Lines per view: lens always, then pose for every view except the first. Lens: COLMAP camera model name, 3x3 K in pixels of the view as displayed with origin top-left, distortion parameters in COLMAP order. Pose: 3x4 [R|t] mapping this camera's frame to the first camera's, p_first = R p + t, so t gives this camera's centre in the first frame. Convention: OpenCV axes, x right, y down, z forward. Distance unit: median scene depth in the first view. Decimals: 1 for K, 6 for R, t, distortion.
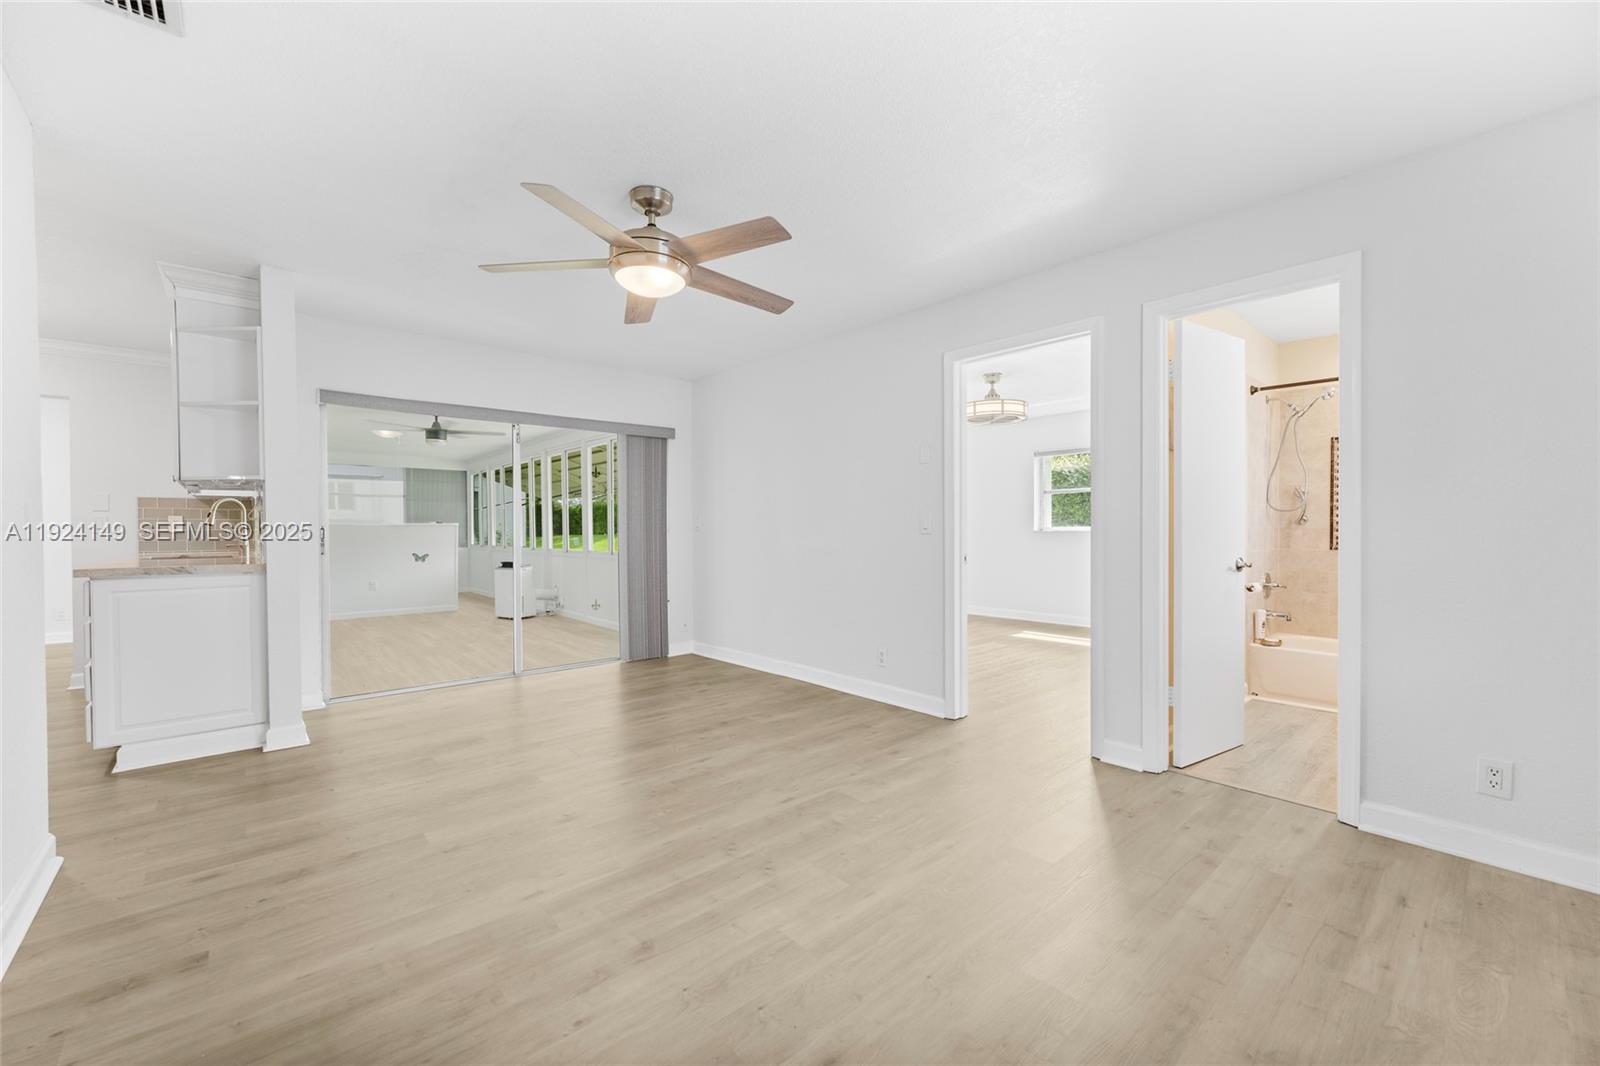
lens RADIAL K [[640.6, 0, 789.0], [0, 640.6, 529.9], [0, 0, 1]] dist [-0.000158, 0.000270]
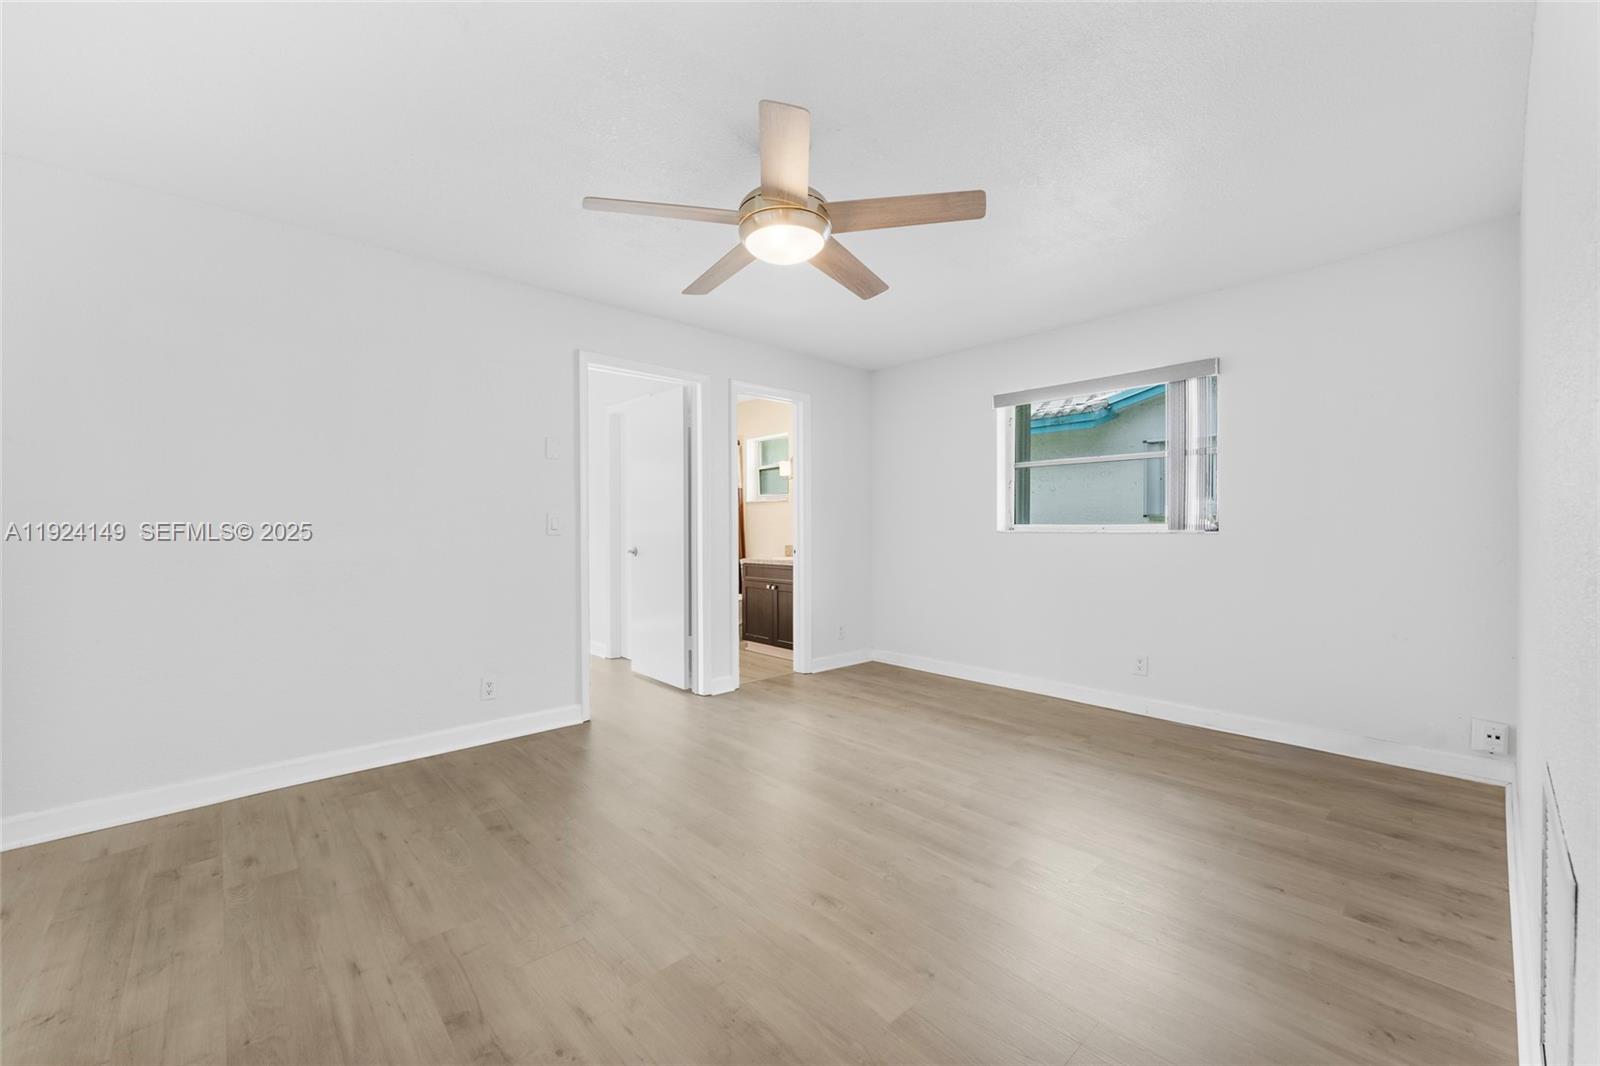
lens RADIAL K [[640.6, 0, 789.0], [0, 640.6, 529.9], [0, 0, 1]] dist [-0.000158, 0.000270]
pose [[-0.011636, -0.007699, 0.999903, -0.734041], [0.008893, 0.999930, 0.007803, -0.007171], [-0.999893, 0.008983, -0.011567, 0.678560]]
